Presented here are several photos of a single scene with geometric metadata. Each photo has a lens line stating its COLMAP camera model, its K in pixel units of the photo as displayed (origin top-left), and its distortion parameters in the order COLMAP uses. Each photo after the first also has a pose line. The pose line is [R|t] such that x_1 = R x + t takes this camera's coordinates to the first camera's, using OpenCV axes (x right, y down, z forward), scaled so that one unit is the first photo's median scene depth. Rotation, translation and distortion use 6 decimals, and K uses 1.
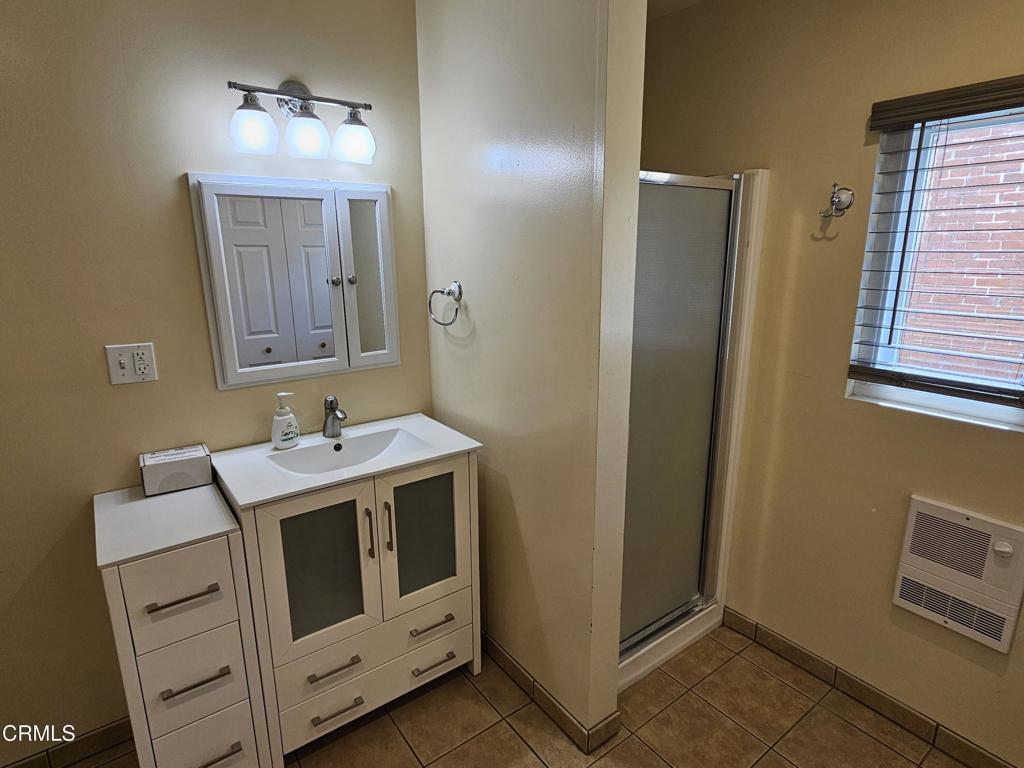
lens RADIAL K [[557.4, 0, 513.2], [0, 557.4, 383.6], [0, 0, 1]] dist [-0.003438, 0.001289]
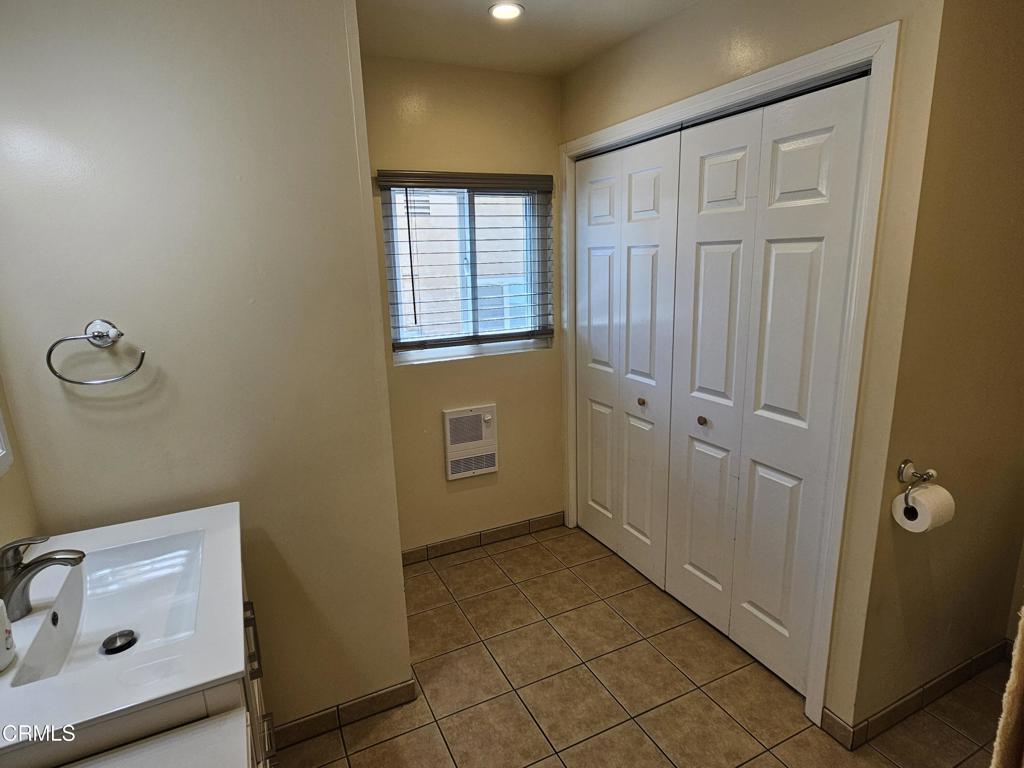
lens RADIAL K [[557.4, 0, 513.4], [0, 557.4, 383.7], [0, 0, 1]] dist [-0.003438, 0.001289]
pose [[0.179176, -0.220587, 0.958769, -0.793802], [0.254774, 0.951699, 0.171347, -0.105708], [-0.950256, 0.213569, 0.226721, 0.401133]]
